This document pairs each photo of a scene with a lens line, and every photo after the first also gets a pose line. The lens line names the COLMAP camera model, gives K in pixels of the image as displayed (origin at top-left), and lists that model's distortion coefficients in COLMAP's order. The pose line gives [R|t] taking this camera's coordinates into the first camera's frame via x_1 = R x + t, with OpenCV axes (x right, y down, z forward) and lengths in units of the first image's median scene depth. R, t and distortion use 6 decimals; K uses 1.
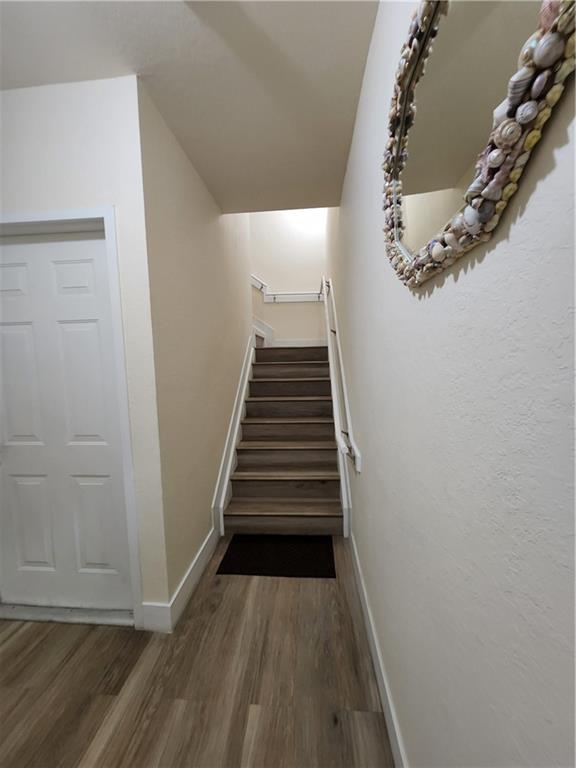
lens RADIAL K [[310.6, 0, 284.1], [0, 310.6, 383.7], [0, 0, 1]] dist [-0.002444, -0.000646]
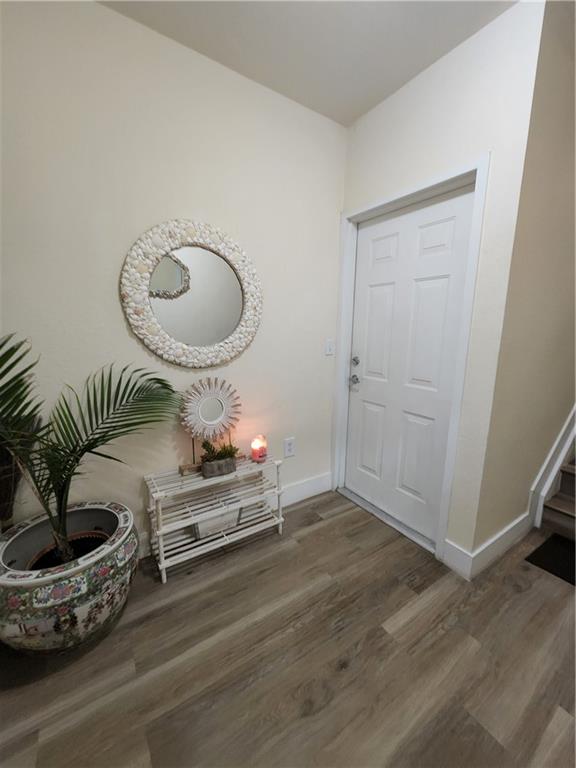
lens RADIAL K [[310.6, 0, 290.9], [0, 310.6, 381.8], [0, 0, 1]] dist [-0.002444, -0.000646]
pose [[0.620564, 0.168614, -0.765813, -0.050091], [-0.094039, 0.985563, 0.140795, 0.055007], [0.778497, -0.015356, 0.627461, -0.102940]]
